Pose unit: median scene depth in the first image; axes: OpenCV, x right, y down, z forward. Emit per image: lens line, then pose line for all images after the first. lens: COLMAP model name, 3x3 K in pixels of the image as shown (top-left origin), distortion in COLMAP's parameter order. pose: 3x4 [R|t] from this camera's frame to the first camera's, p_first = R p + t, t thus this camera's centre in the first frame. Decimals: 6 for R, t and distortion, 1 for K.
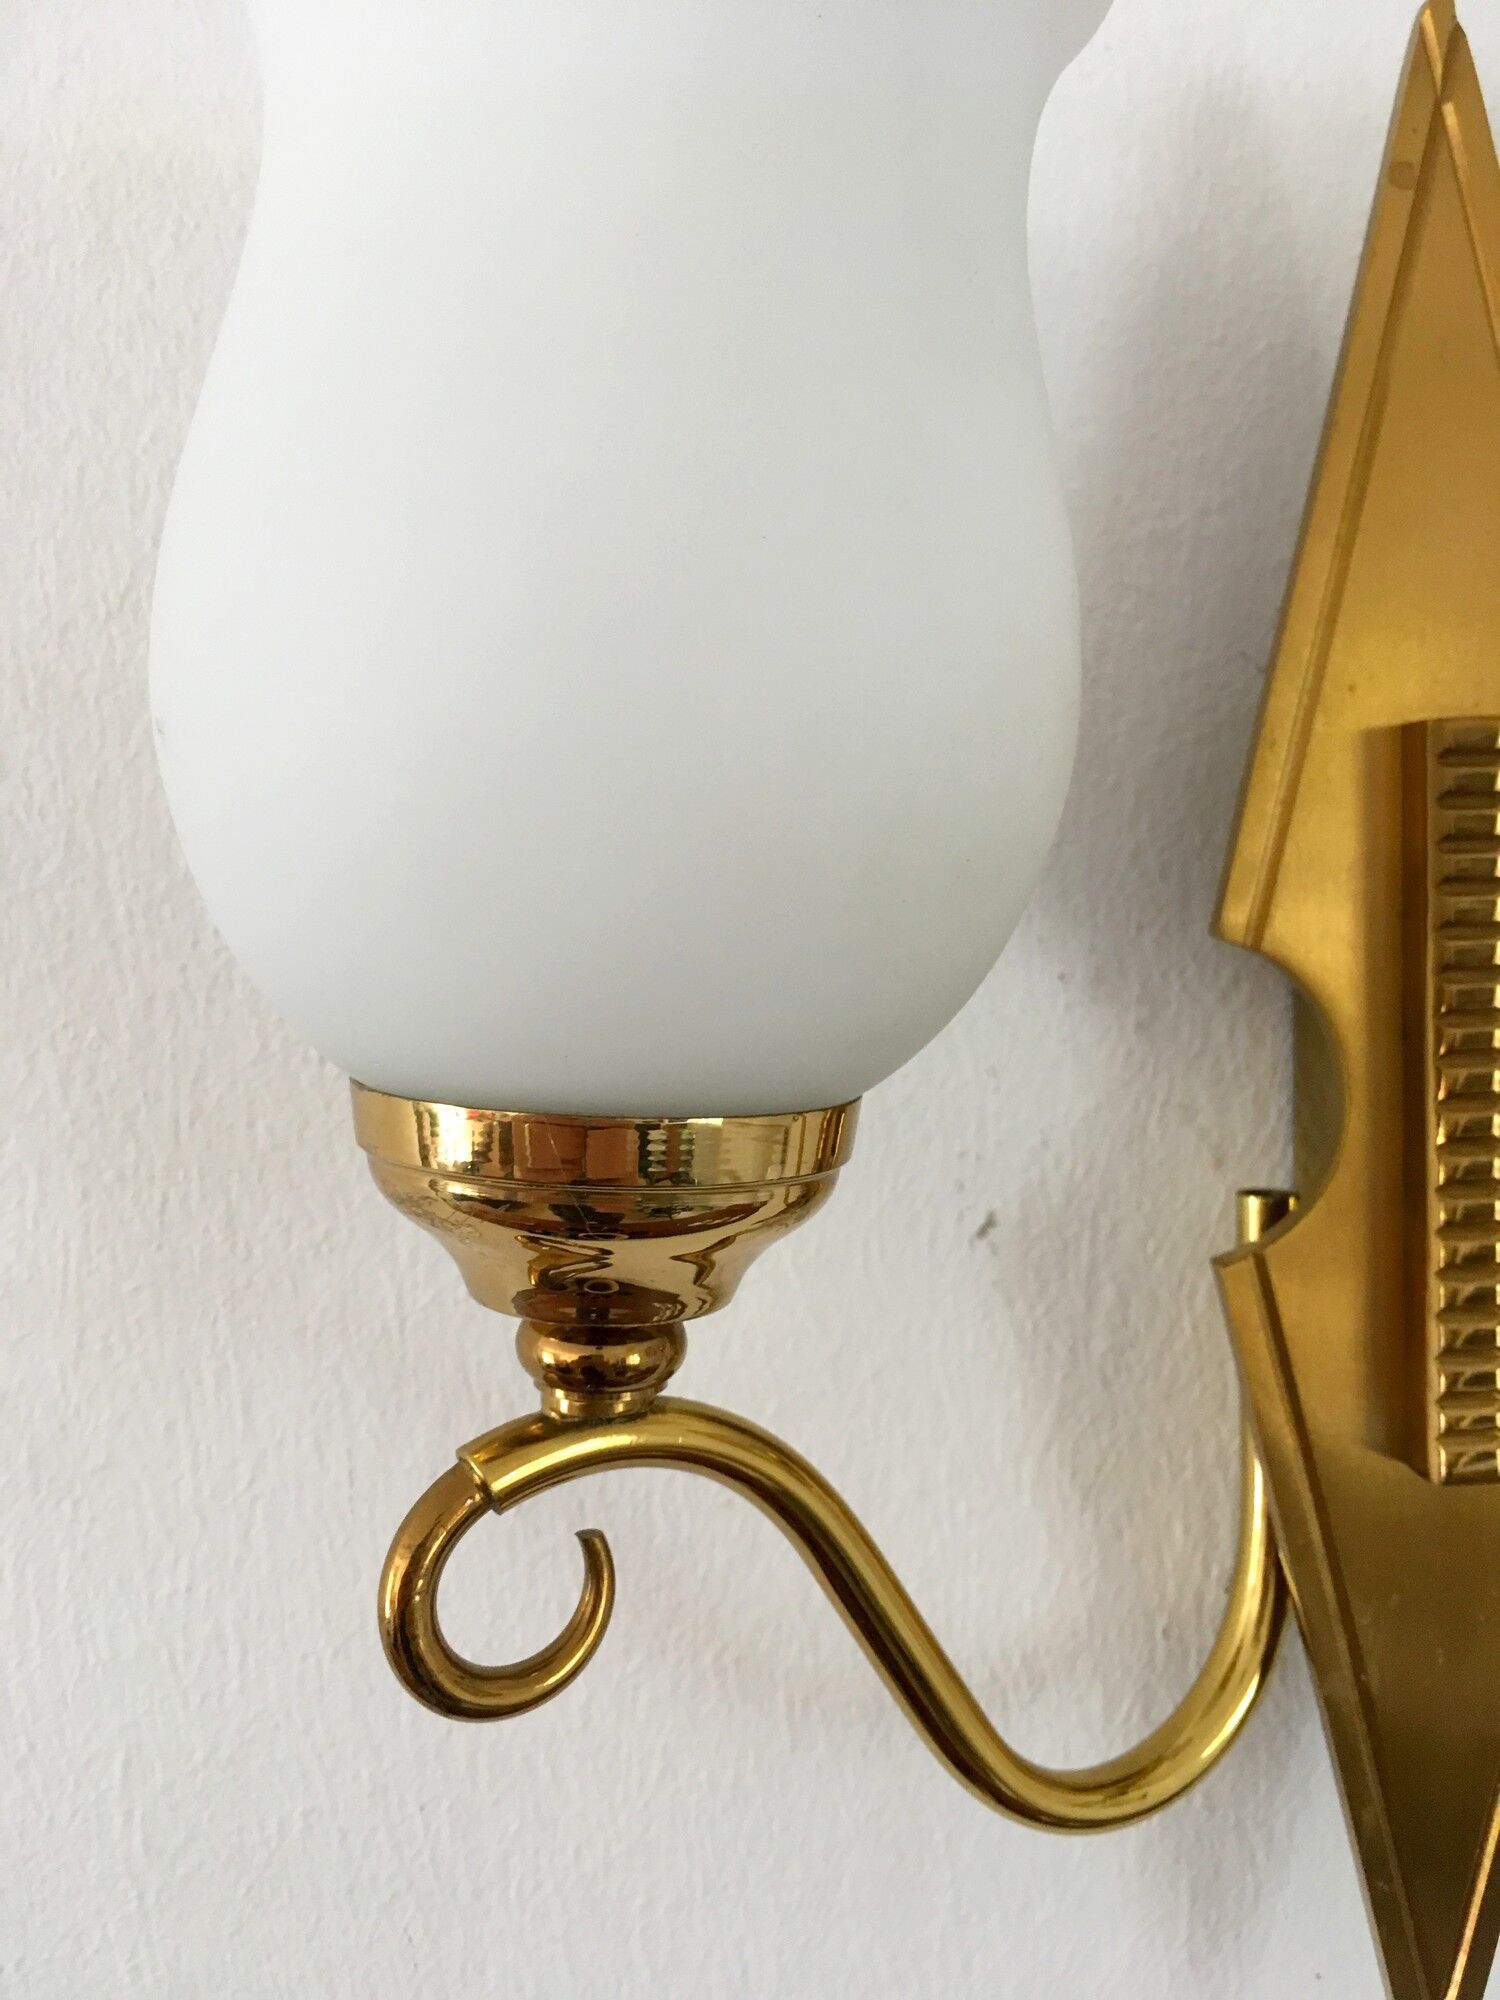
lens RADIAL K [[1740.2, 0, 750.0], [0, 1740.2, 1000.0], [0, 0, 1]] dist [0.074091, -0.154488]
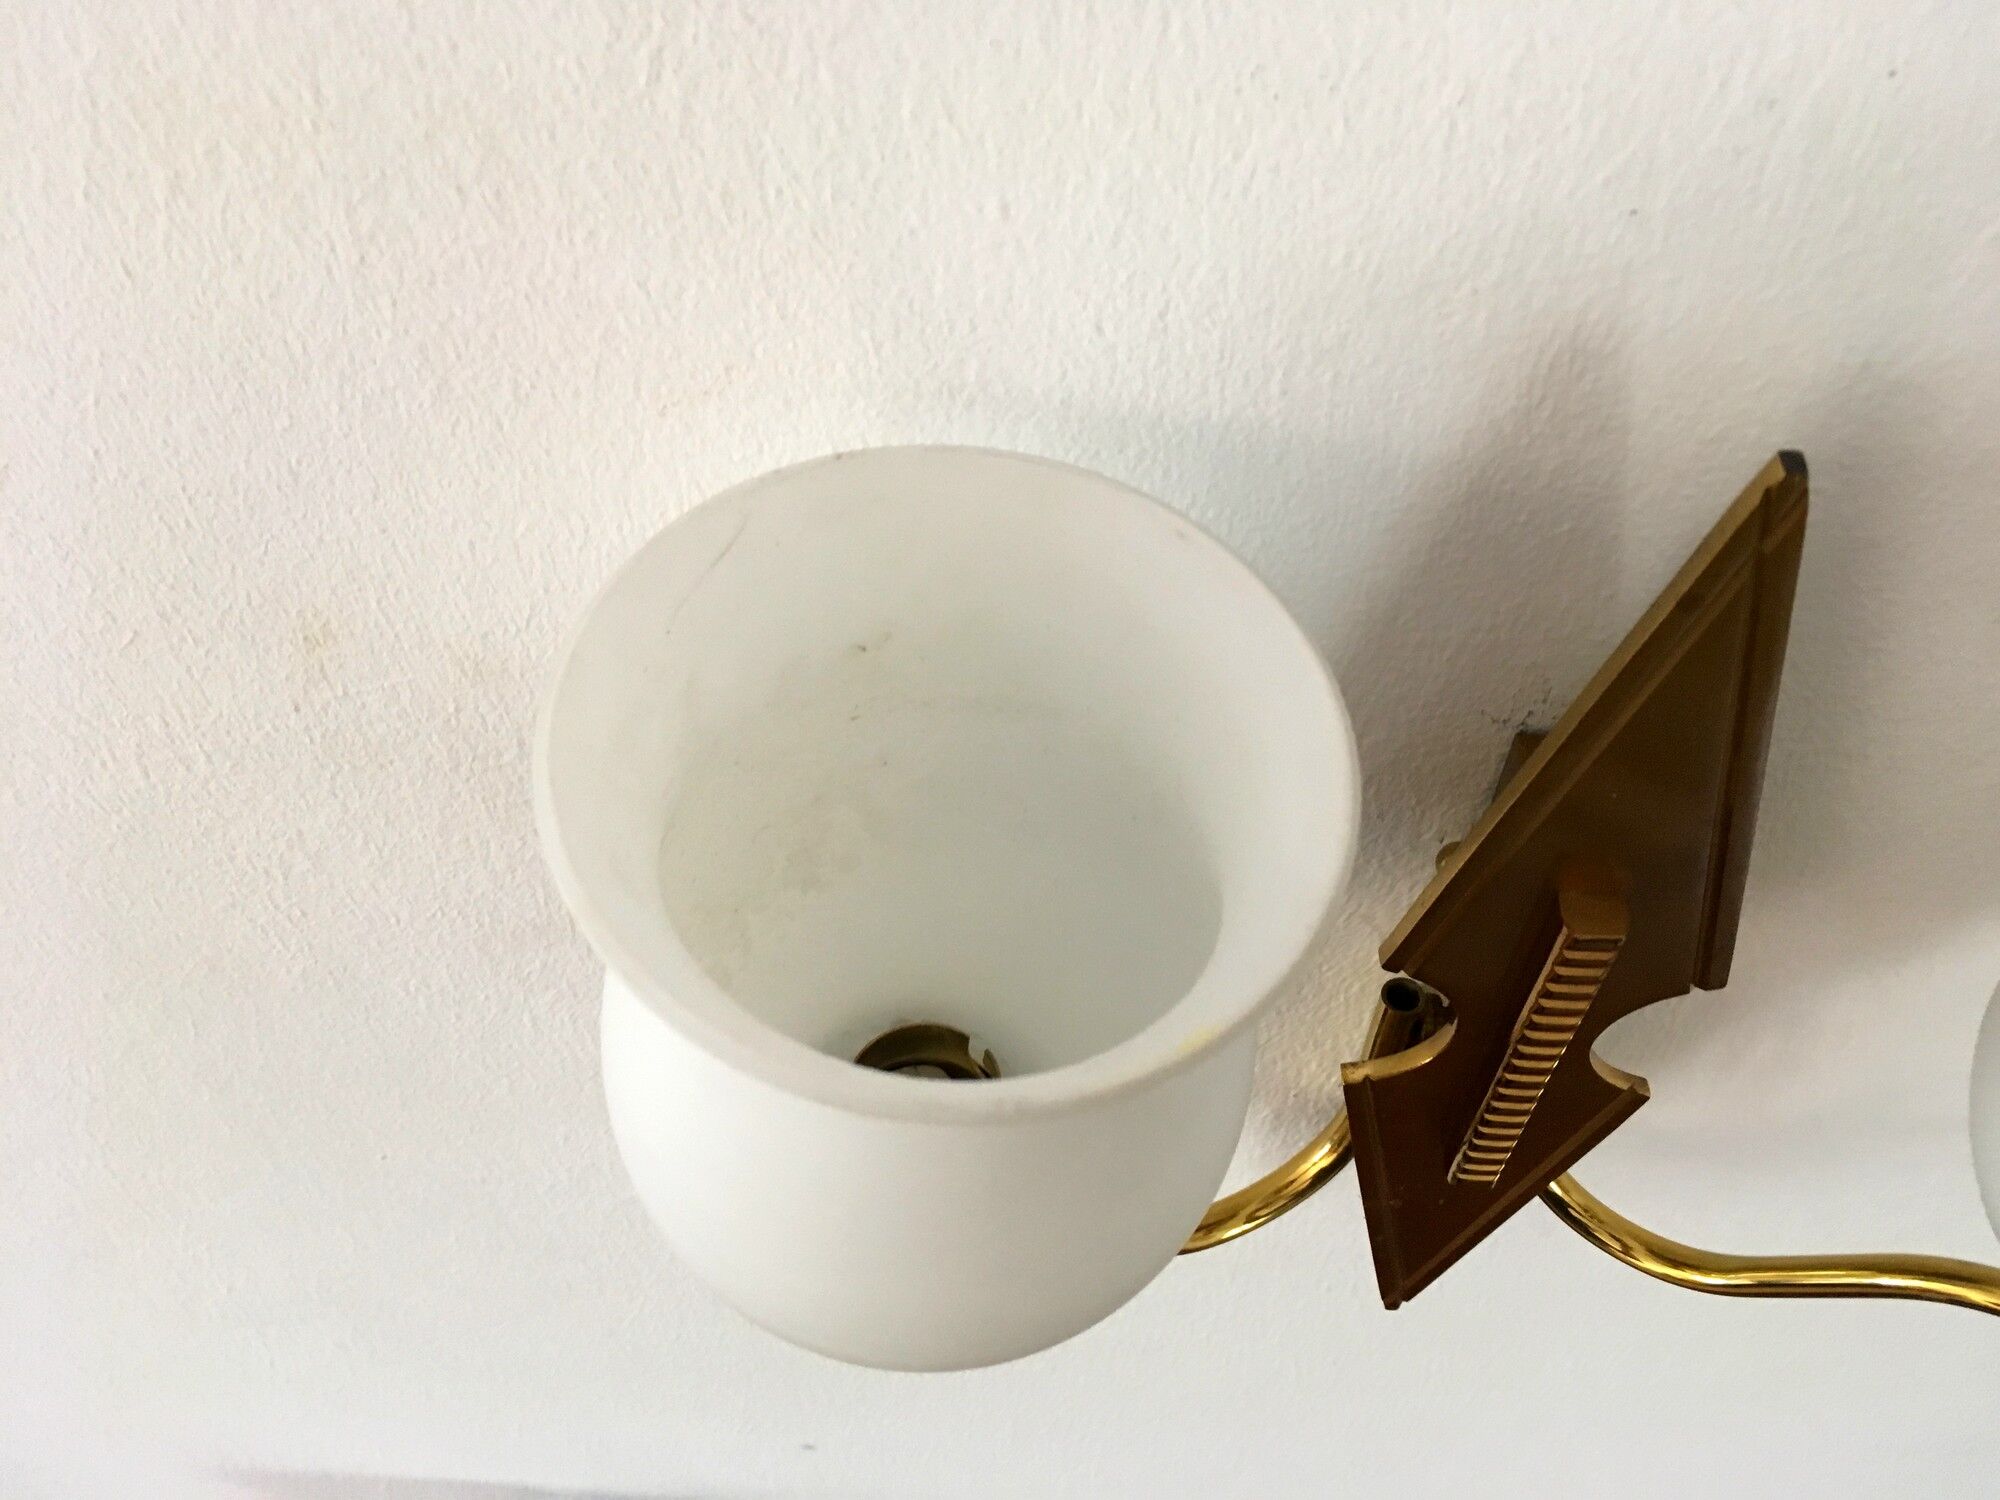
lens RADIAL K [[1740.2, 0, 1004.0], [0, 1740.2, 760.7], [0, 0, 1]] dist [0.074091, -0.154488]
pose [[0.994927, 0.088931, -0.047029, 0.023791], [-0.021700, 0.646188, 0.762870, -1.033602], [0.098232, -0.757980, 0.644839, 0.195642]]
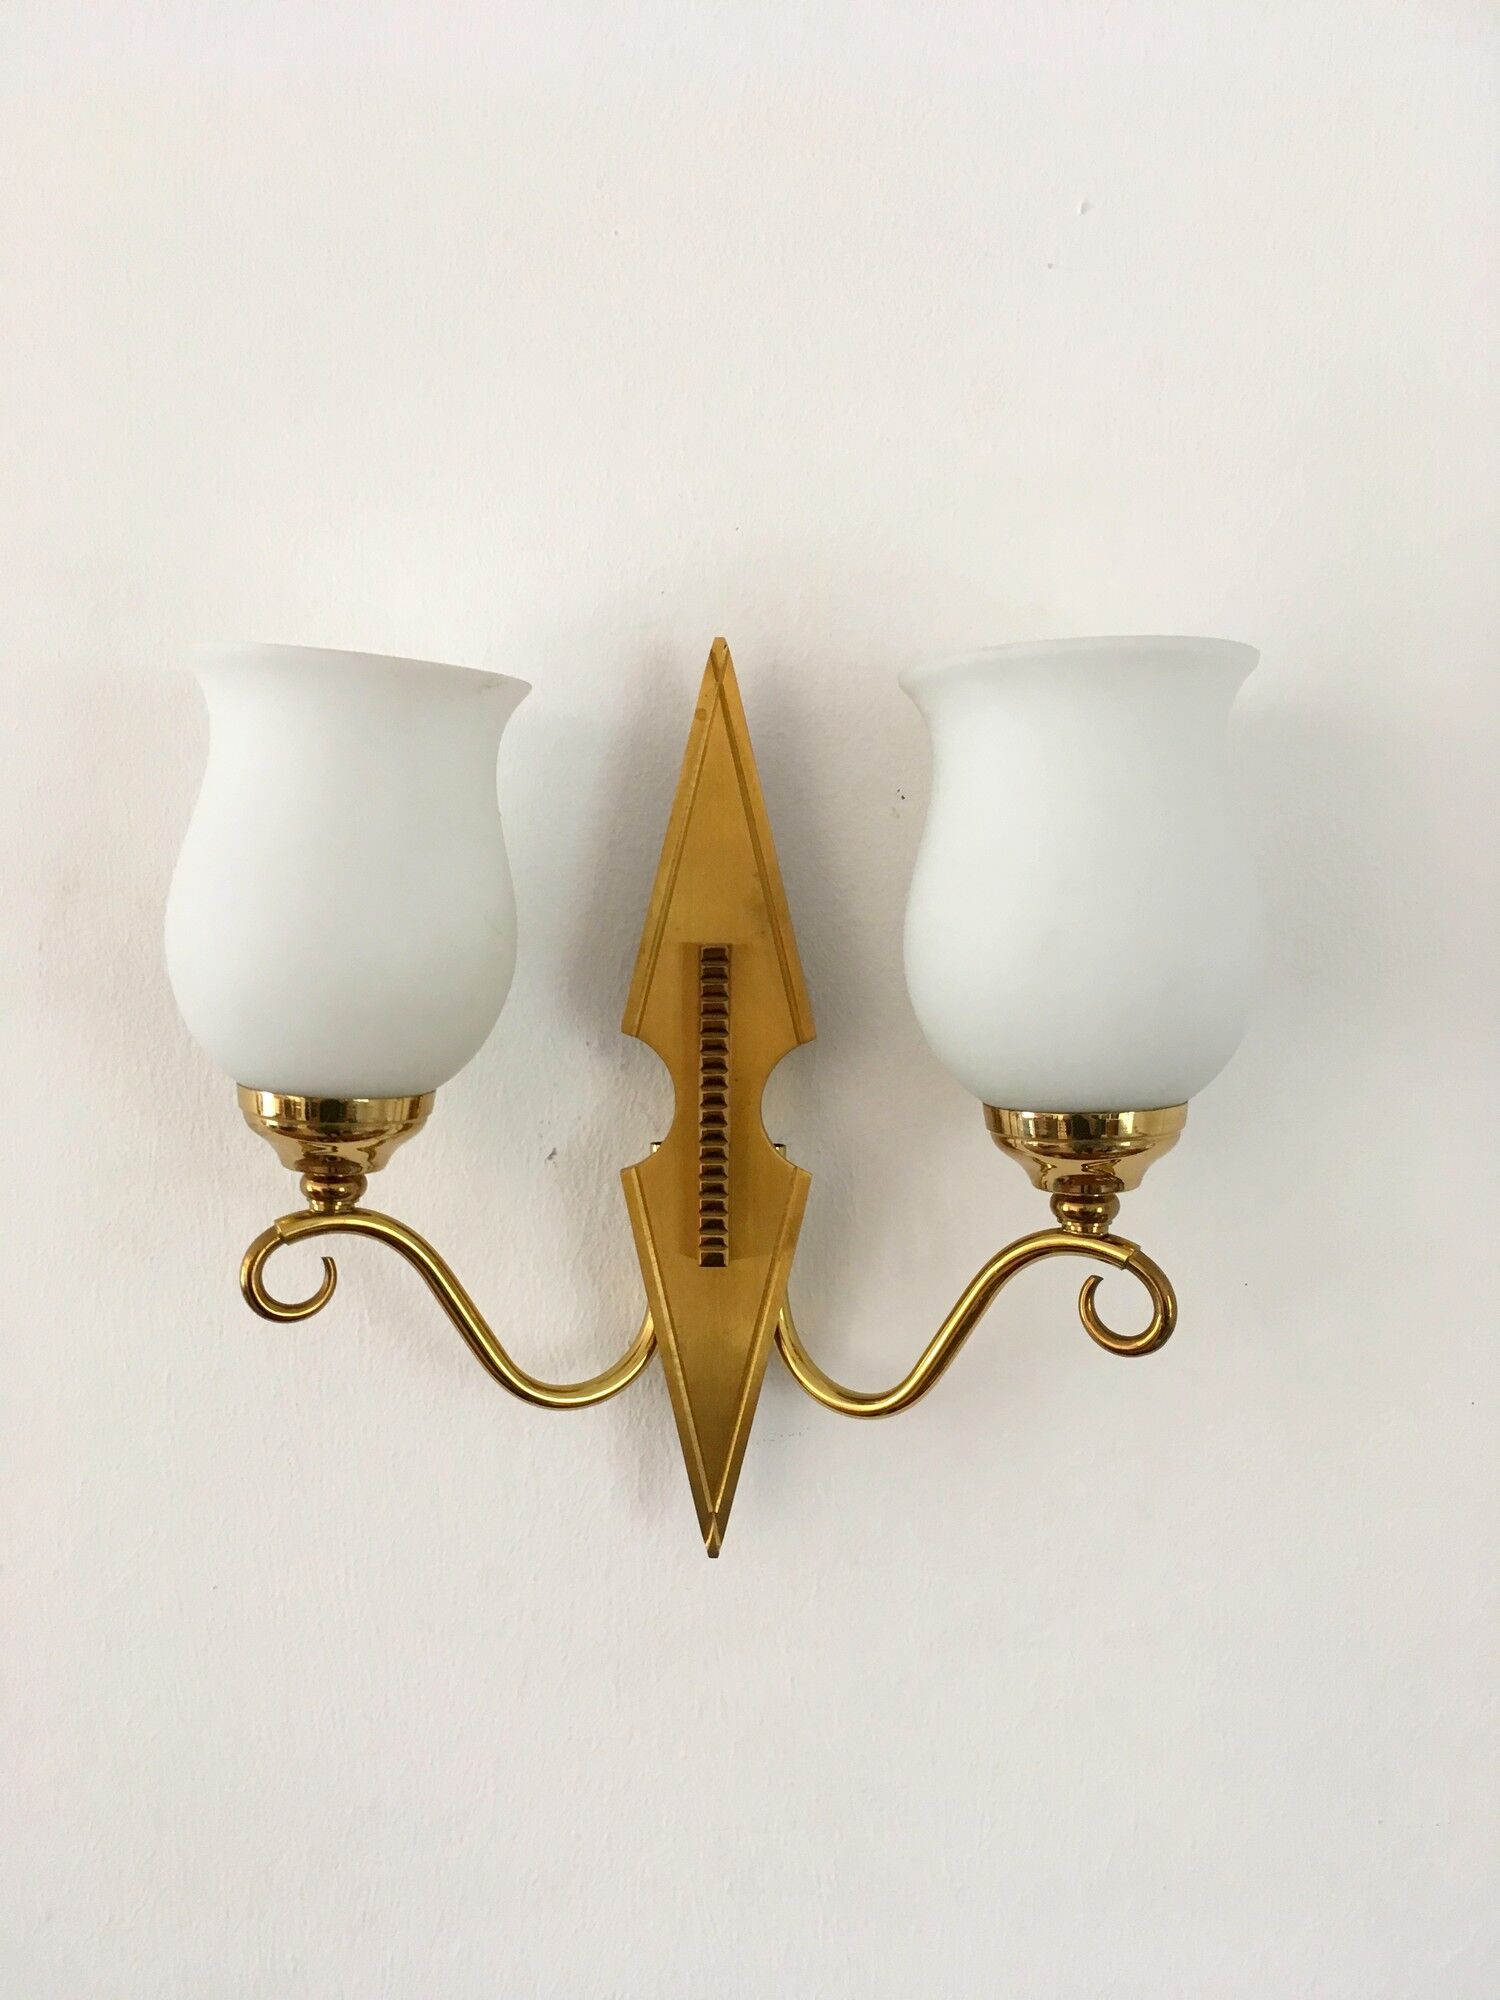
lens RADIAL K [[1740.2, 0, 750.0], [0, 1740.2, 1000.0], [0, 0, 1]] dist [0.074091, -0.154488]
pose [[0.994363, 0.033843, -0.100485, 0.599199], [-0.033250, 0.999418, 0.007575, -0.091141], [0.100683, -0.004191, 0.994910, -1.170845]]
